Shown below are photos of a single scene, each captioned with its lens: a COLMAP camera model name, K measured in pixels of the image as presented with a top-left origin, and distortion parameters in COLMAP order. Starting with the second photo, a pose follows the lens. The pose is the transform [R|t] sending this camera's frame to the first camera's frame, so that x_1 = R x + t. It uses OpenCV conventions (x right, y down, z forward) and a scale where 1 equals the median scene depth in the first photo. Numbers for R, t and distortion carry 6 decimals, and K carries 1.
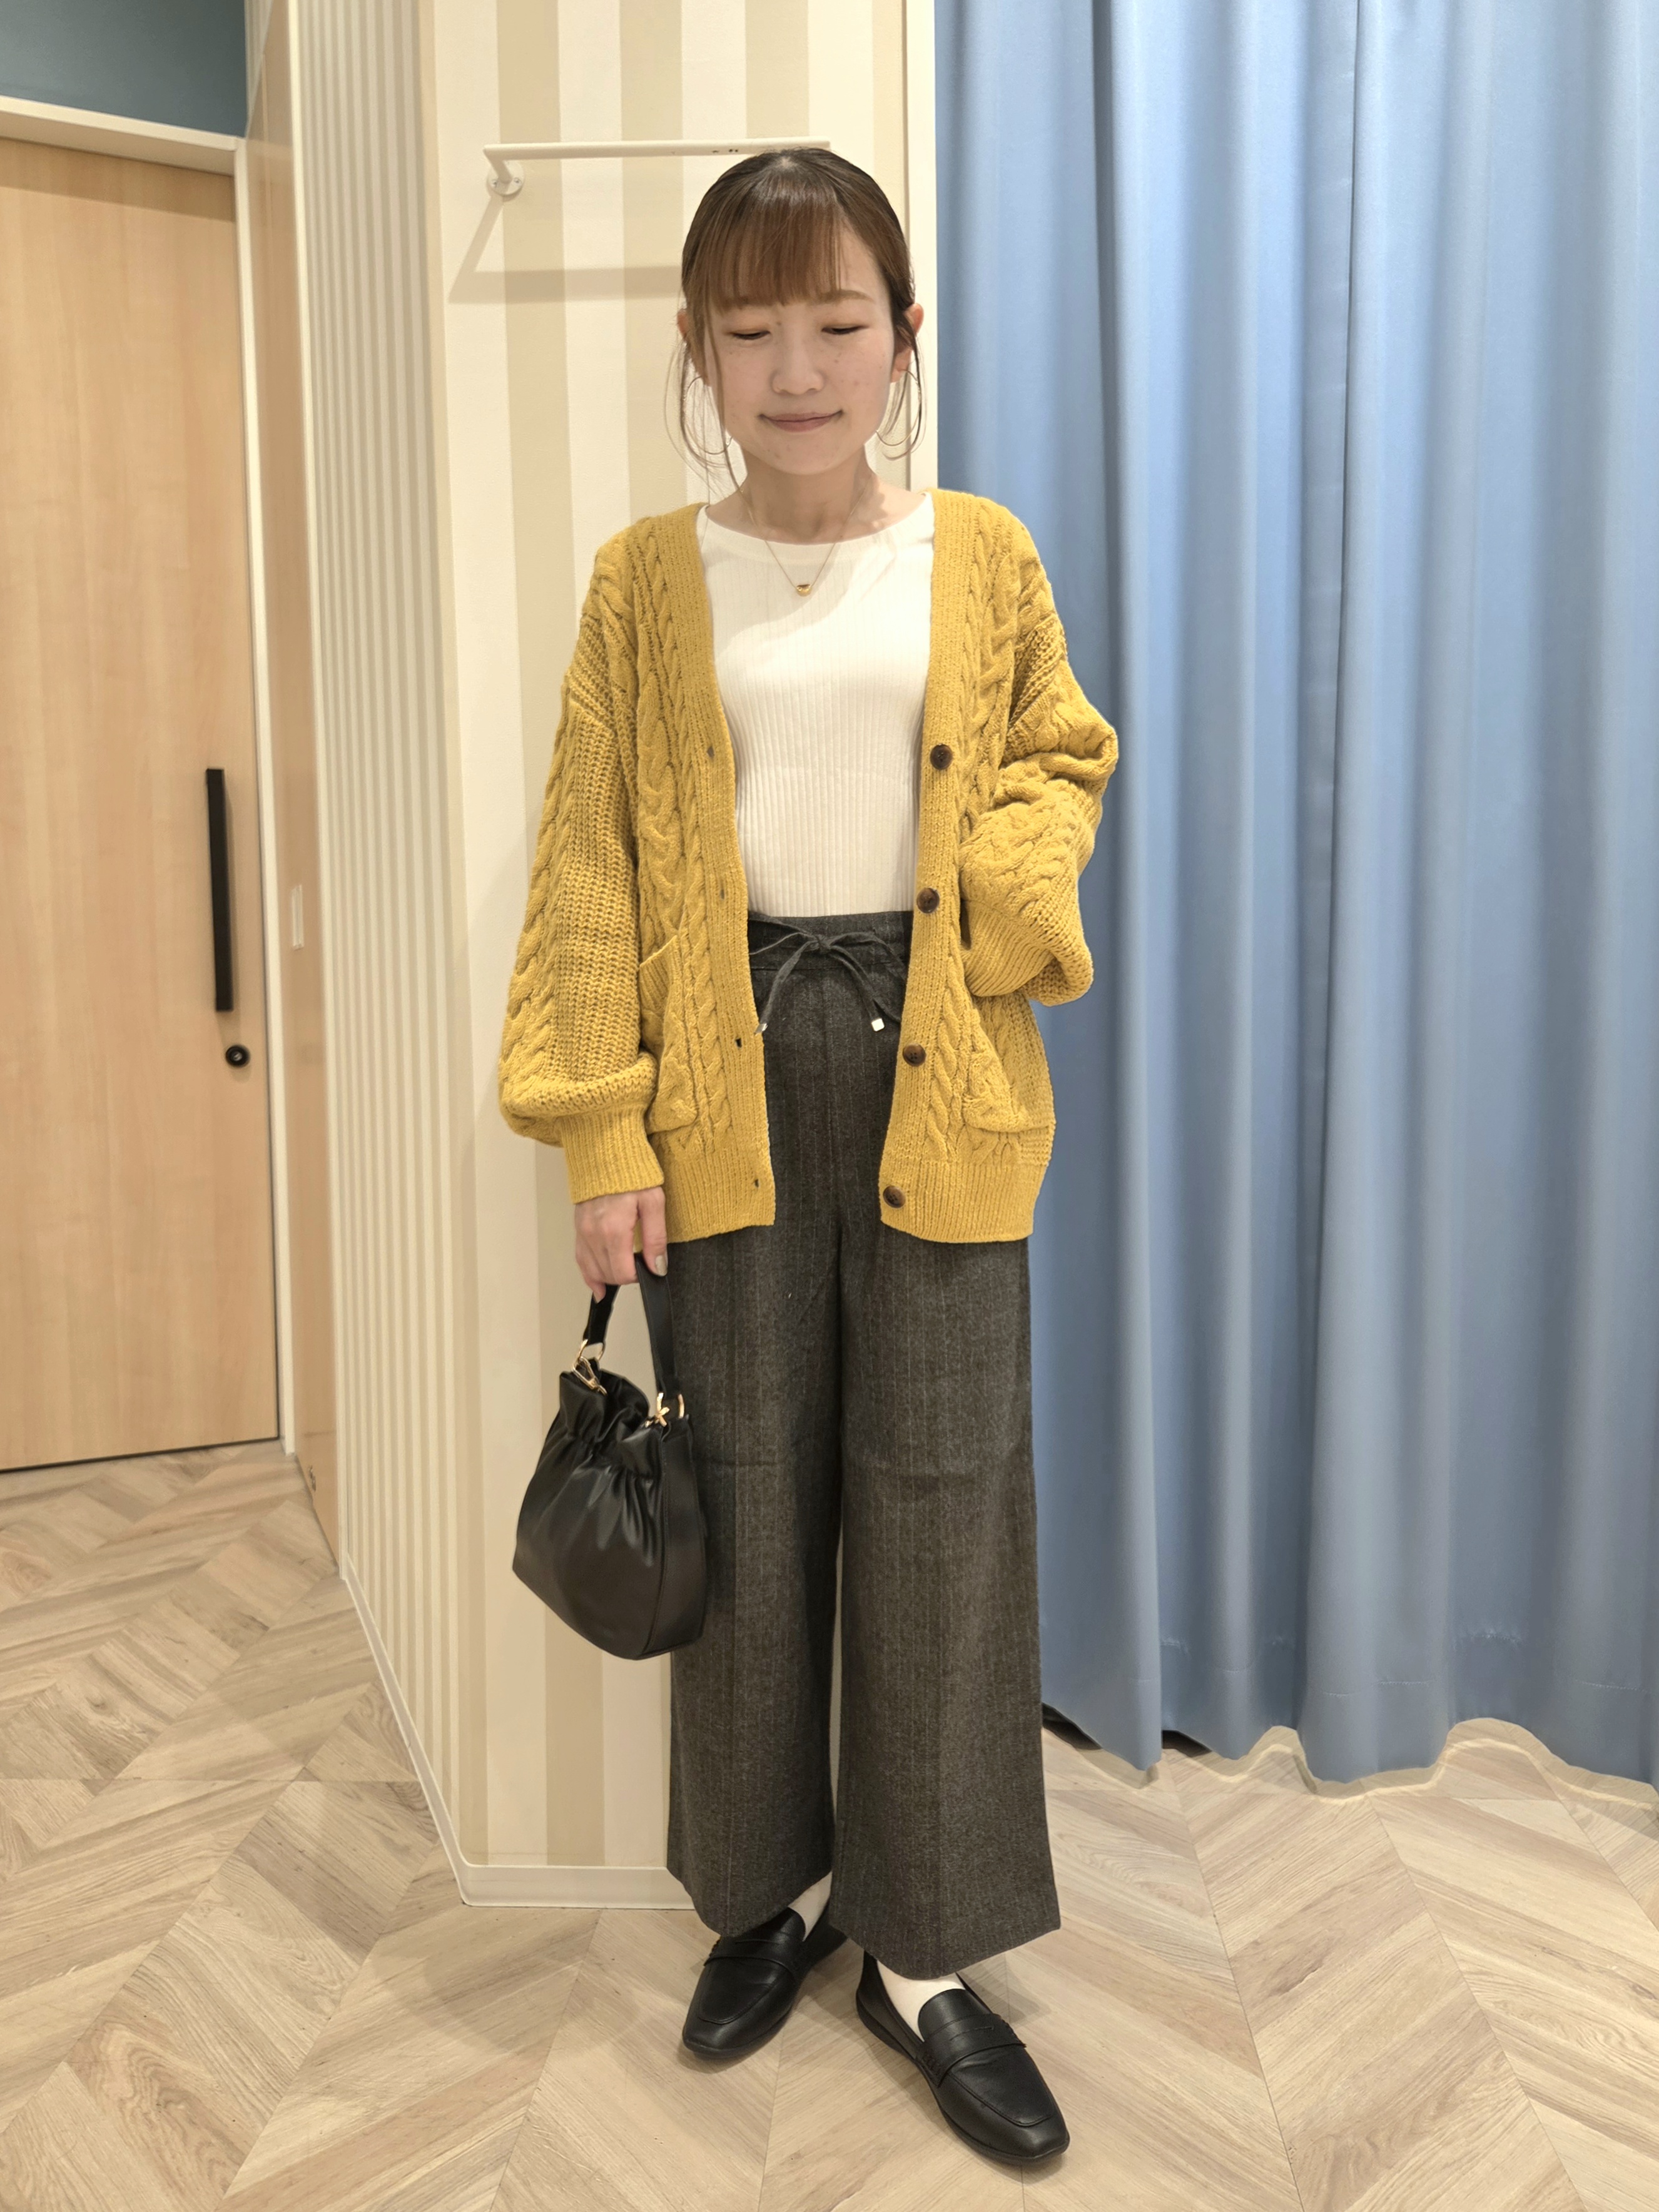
lens RADIAL K [[3449.6, 0, 820.0], [0, 3449.6, 1082.4], [0, 0, 1]] dist [0.130389, 0.000000]
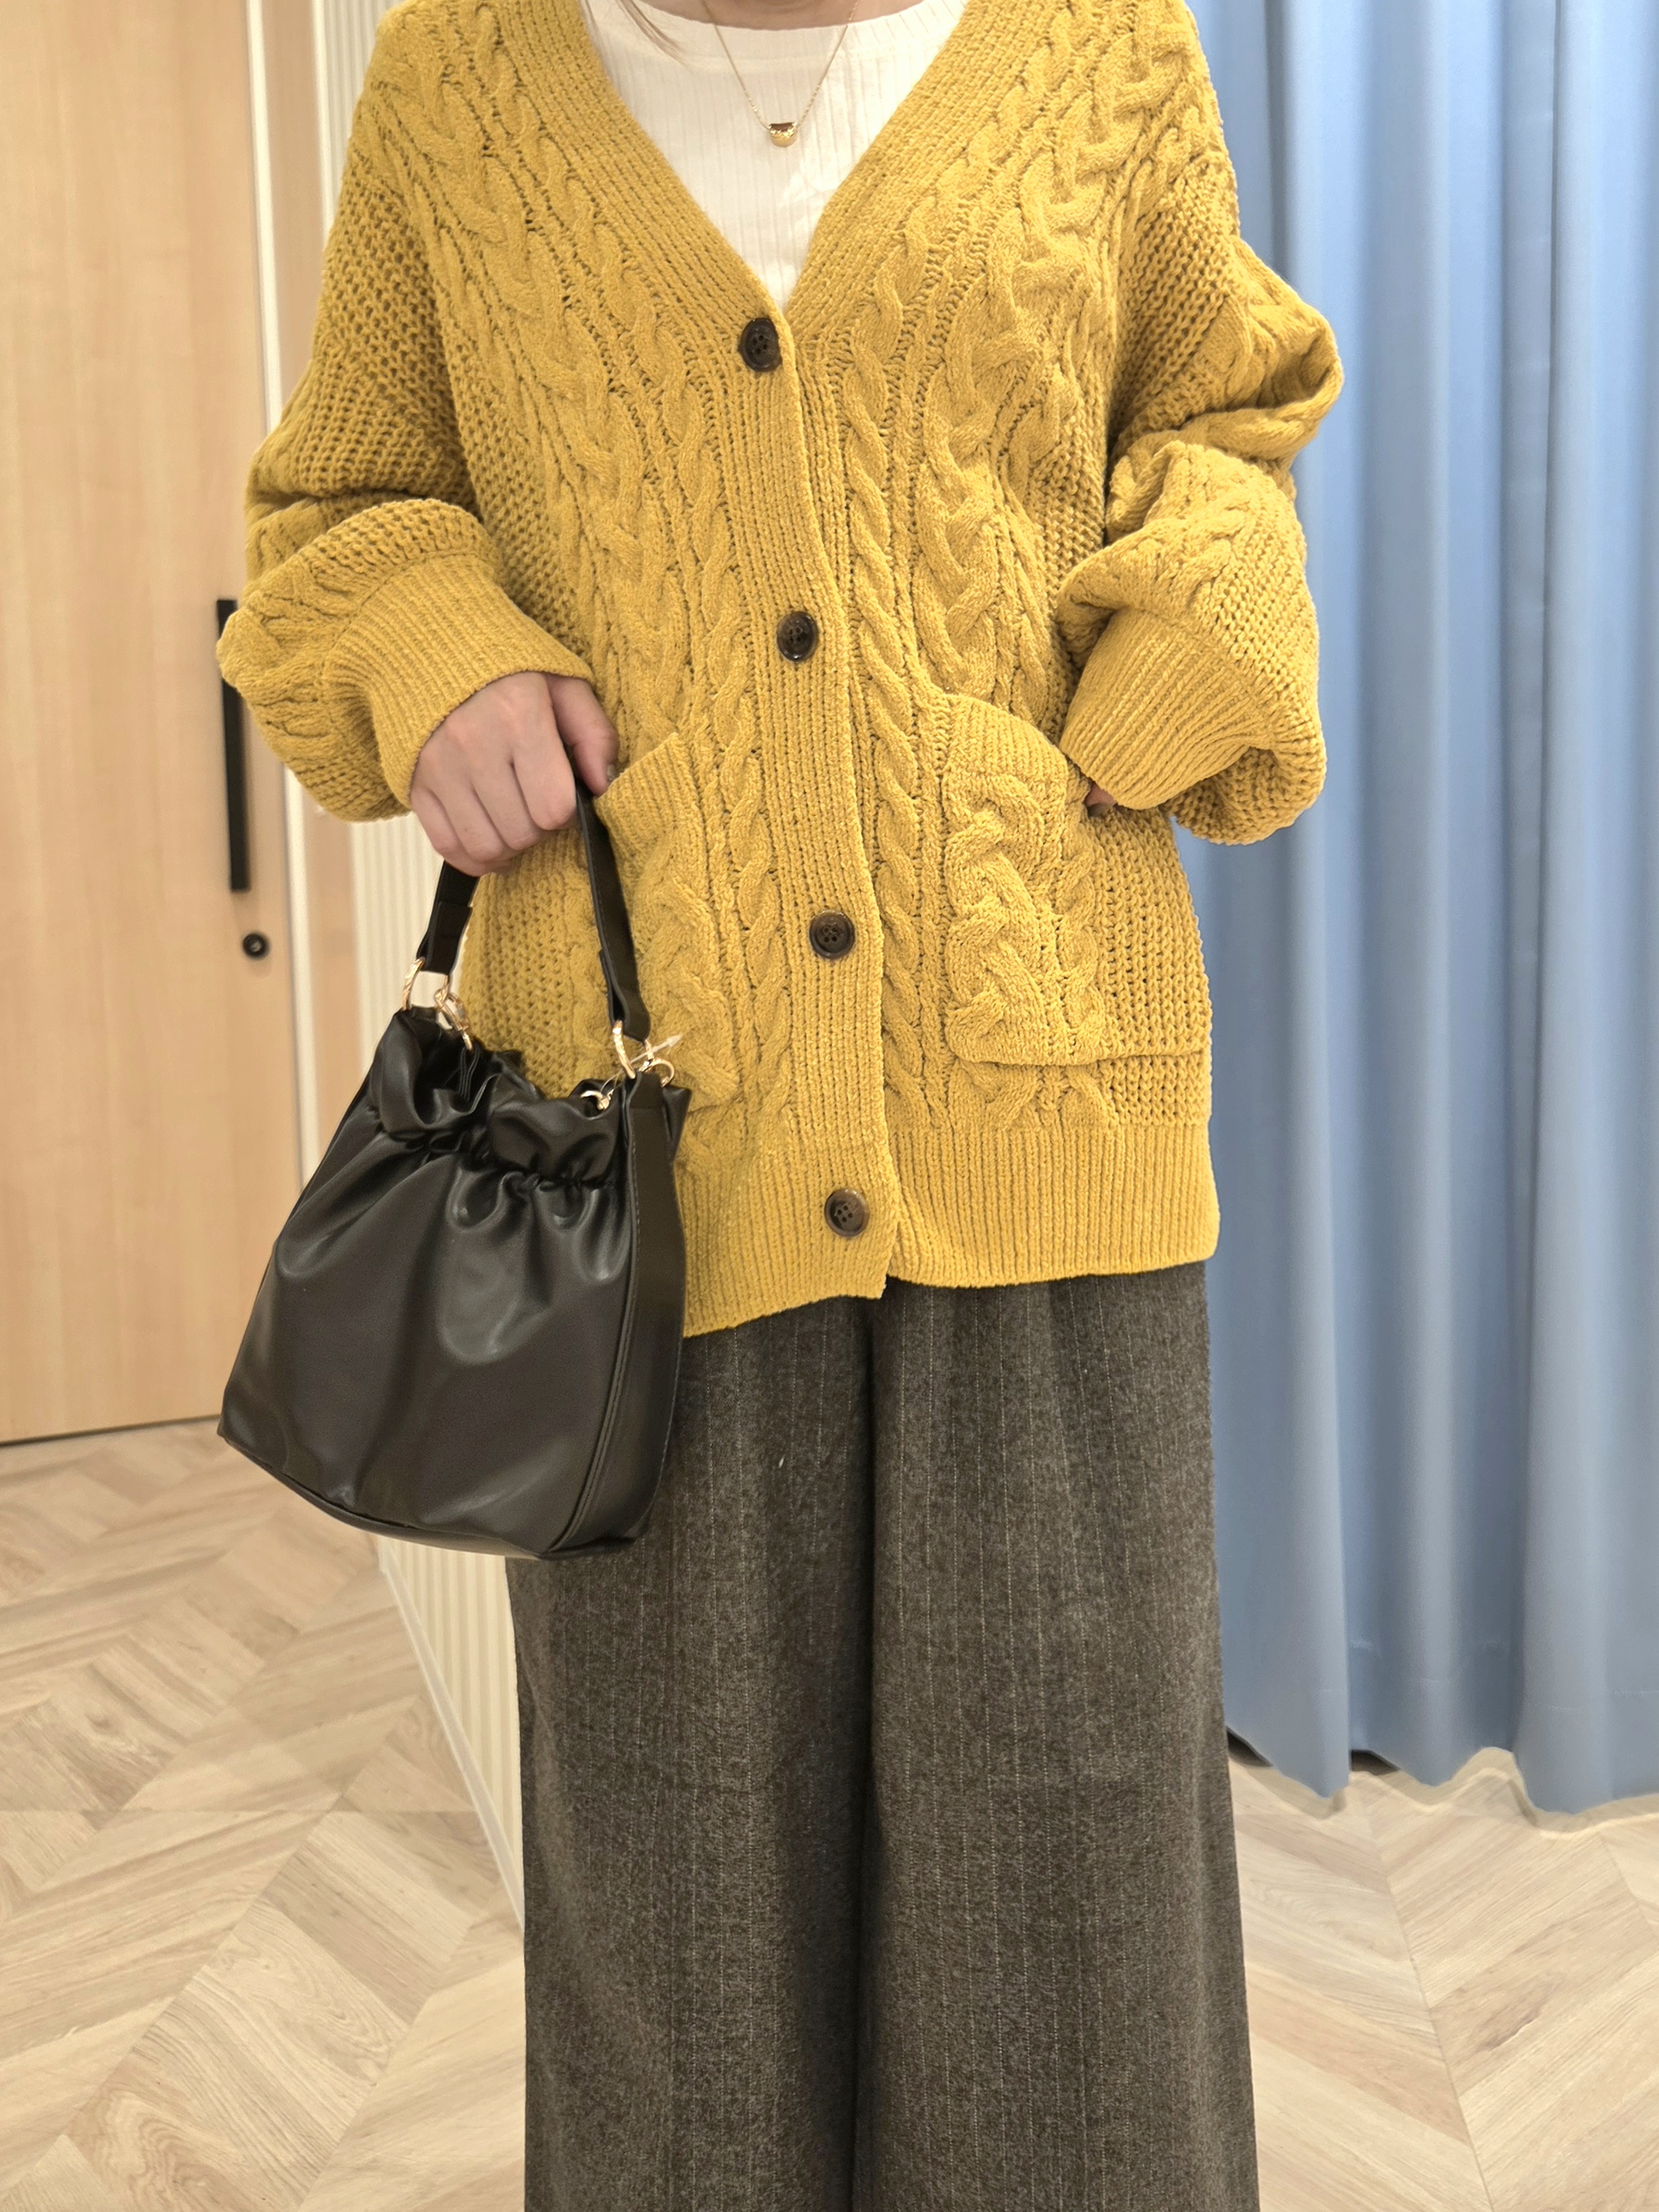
lens RADIAL K [[3449.6, 0, 822.2], [0, 3449.6, 1118.5], [0, 0, 1]] dist [0.130389, 0.000000]
pose [[0.999084, -0.005372, -0.042464, 0.006731], [0.007128, 0.999120, 0.041326, -0.003418], [0.042205, -0.041591, 0.998243, 0.161807]]
